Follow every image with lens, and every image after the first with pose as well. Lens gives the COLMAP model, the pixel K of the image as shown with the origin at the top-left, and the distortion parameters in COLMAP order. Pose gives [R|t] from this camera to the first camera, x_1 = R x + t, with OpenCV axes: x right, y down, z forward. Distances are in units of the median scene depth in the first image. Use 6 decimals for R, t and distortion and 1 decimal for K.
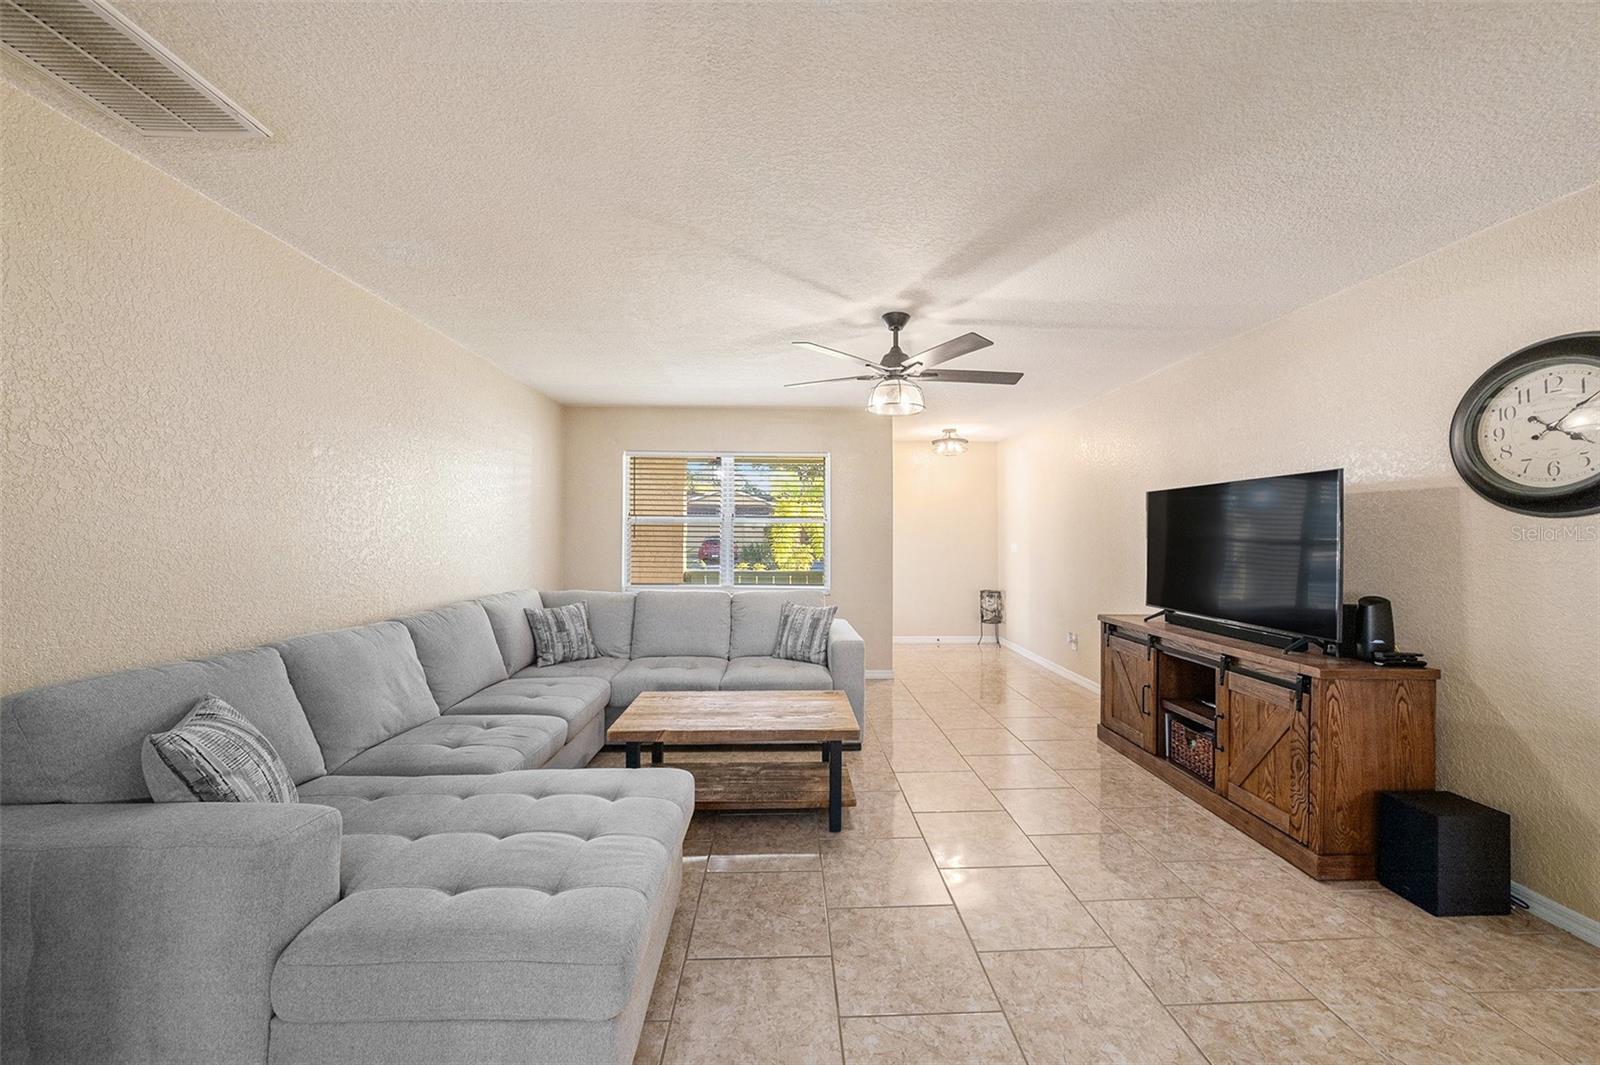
lens RADIAL K [[566.0, 0, 798.2], [0, 566.0, 525.2], [0, 0, 1]] dist [-0.021799, 0.003937]
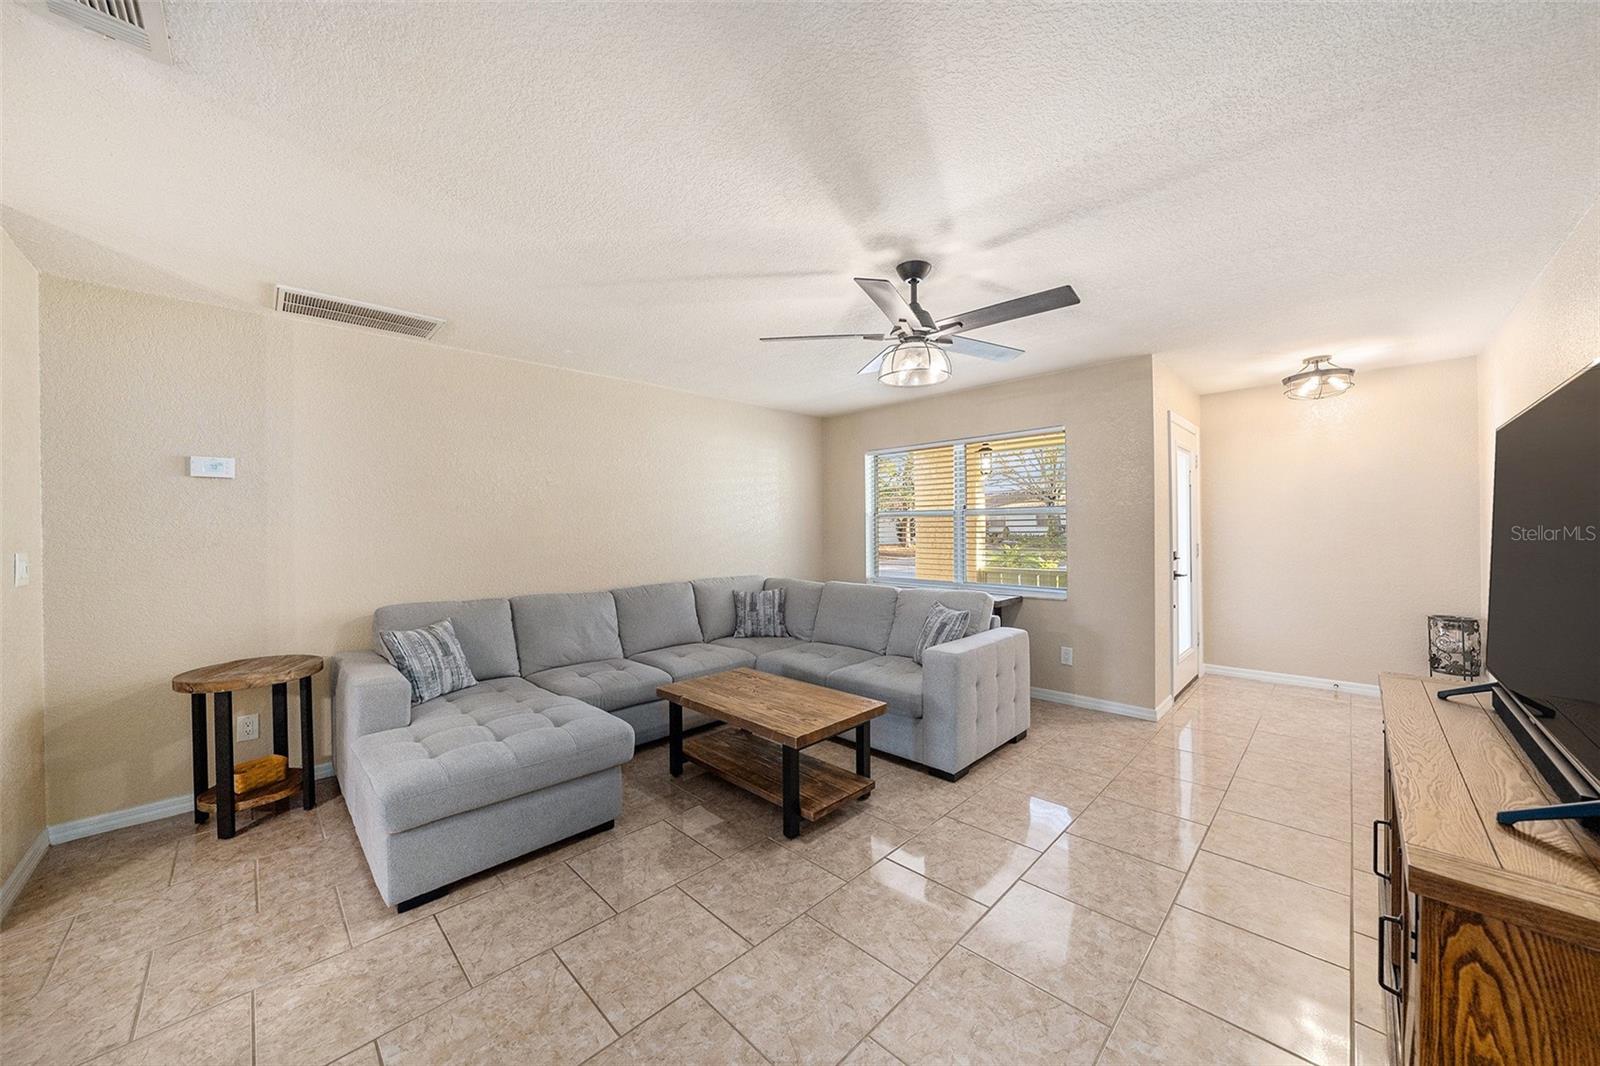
lens RADIAL K [[566.0, 0, 813.1], [0, 566.0, 525.4], [0, 0, 1]] dist [-0.021799, 0.003937]
pose [[0.690177, -0.015804, -0.723468, 0.677671], [0.026760, 0.999635, 0.003692, 0.003923], [0.723146, -0.021908, 0.690348, 0.315711]]
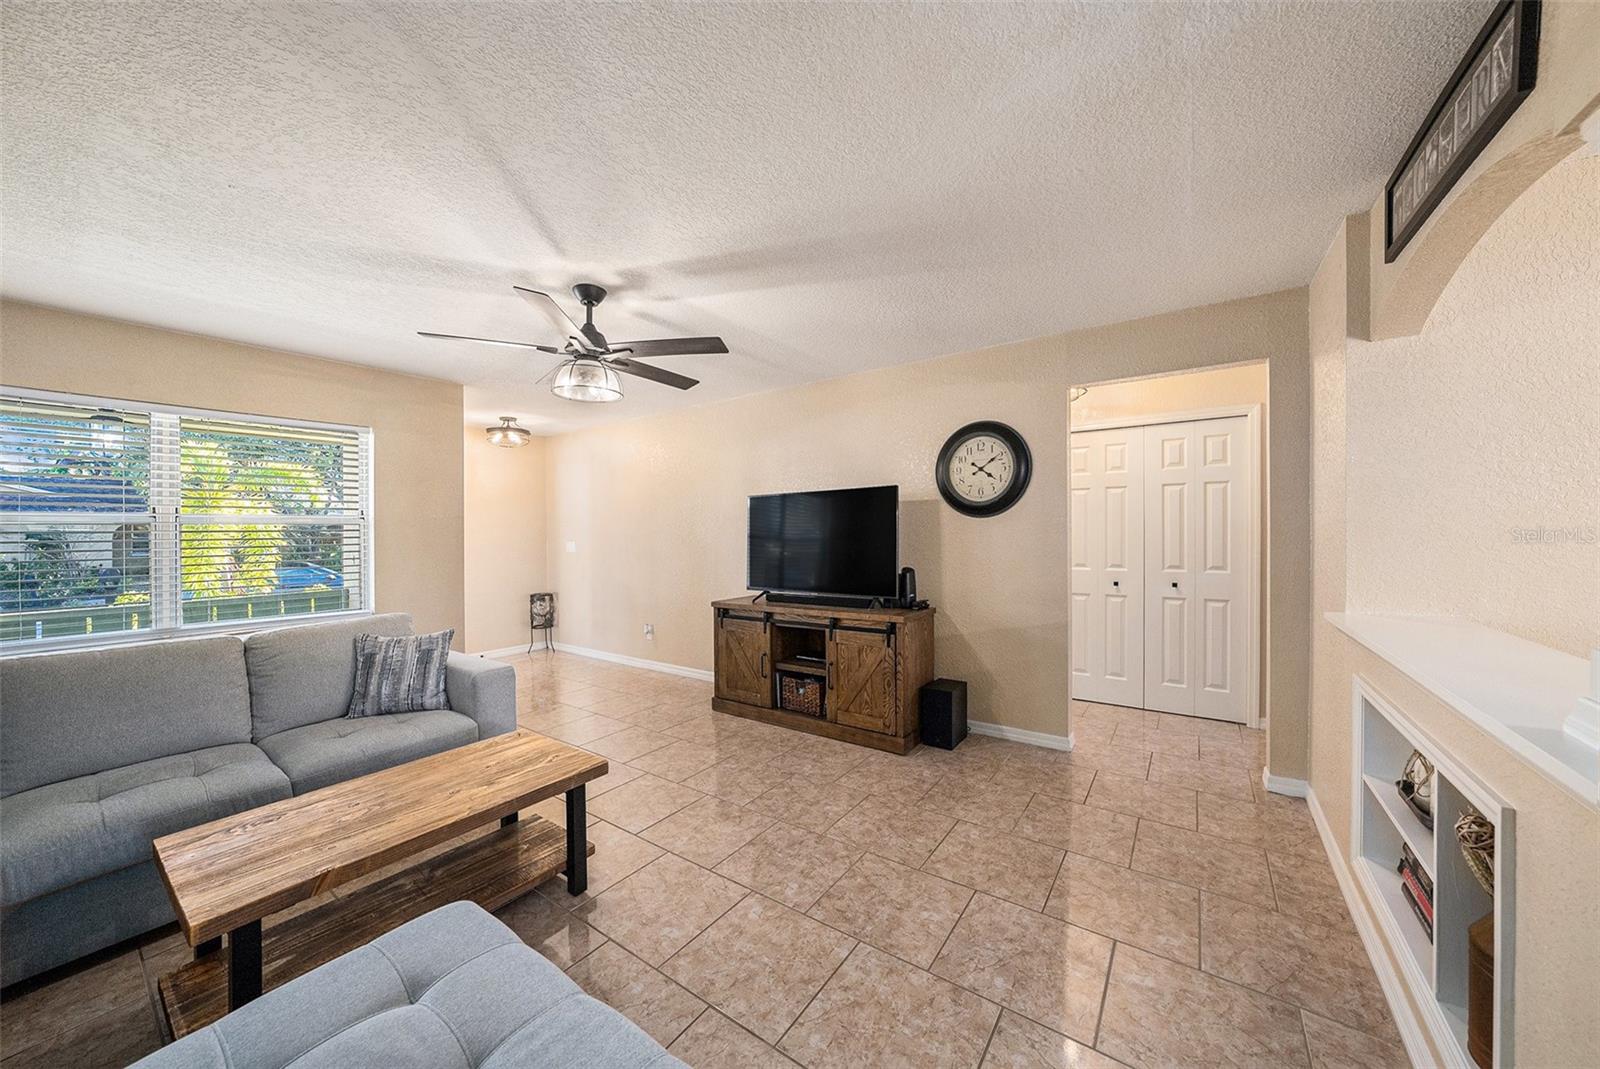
lens RADIAL K [[566.0, 0, 796.6], [0, 566.0, 523.3], [0, 0, 1]] dist [-0.021799, 0.003937]
pose [[0.608235, -0.006020, 0.793734, -0.333819], [0.007096, 0.999973, 0.002146, -0.001924], [-0.793725, 0.004327, 0.608261, 0.204054]]
